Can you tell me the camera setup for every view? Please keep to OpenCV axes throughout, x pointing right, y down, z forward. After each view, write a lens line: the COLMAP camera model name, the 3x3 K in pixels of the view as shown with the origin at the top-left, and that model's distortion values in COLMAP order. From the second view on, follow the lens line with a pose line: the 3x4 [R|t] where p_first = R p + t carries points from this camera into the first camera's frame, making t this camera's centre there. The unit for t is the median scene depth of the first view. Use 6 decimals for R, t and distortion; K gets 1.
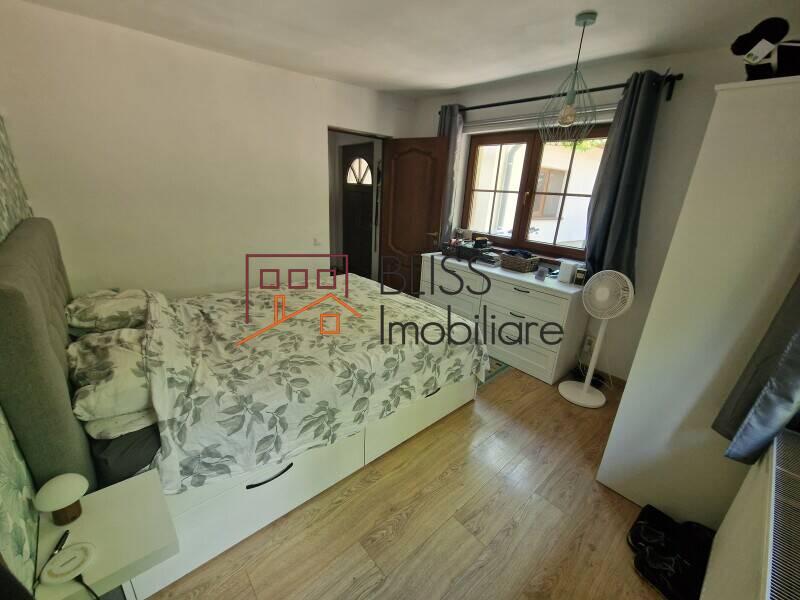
lens RADIAL K [[329.0, 0, 399.9], [0, 329.0, 300.7], [0, 0, 1]] dist [0.004420, -0.004293]
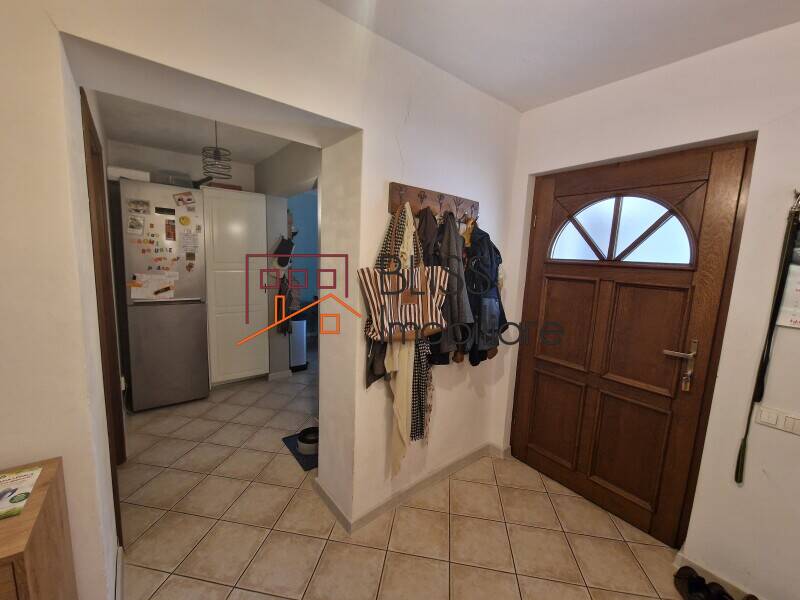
lens RADIAL K [[329.0, 0, 400.3], [0, 329.0, 298.7], [0, 0, 1]] dist [0.004420, -0.004293]
pose [[0.999624, -0.005800, -0.026791, -0.355219], [0.000356, 0.980020, -0.198898, -0.238108], [0.027409, 0.198814, 0.979654, 0.632831]]
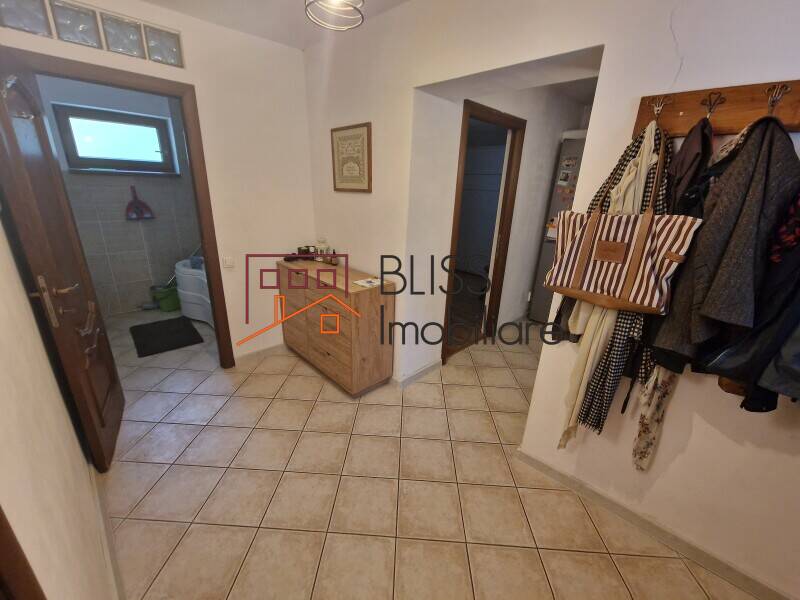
lens RADIAL K [[329.0, 0, 384.2], [0, 329.0, 293.0], [0, 0, 1]] dist [0.004420, -0.004293]
pose [[0.060030, 0.263153, -0.962885, -0.106059], [-0.350149, 0.908881, 0.226564, -0.272239], [0.934768, 0.323553, 0.146703, 0.759946]]
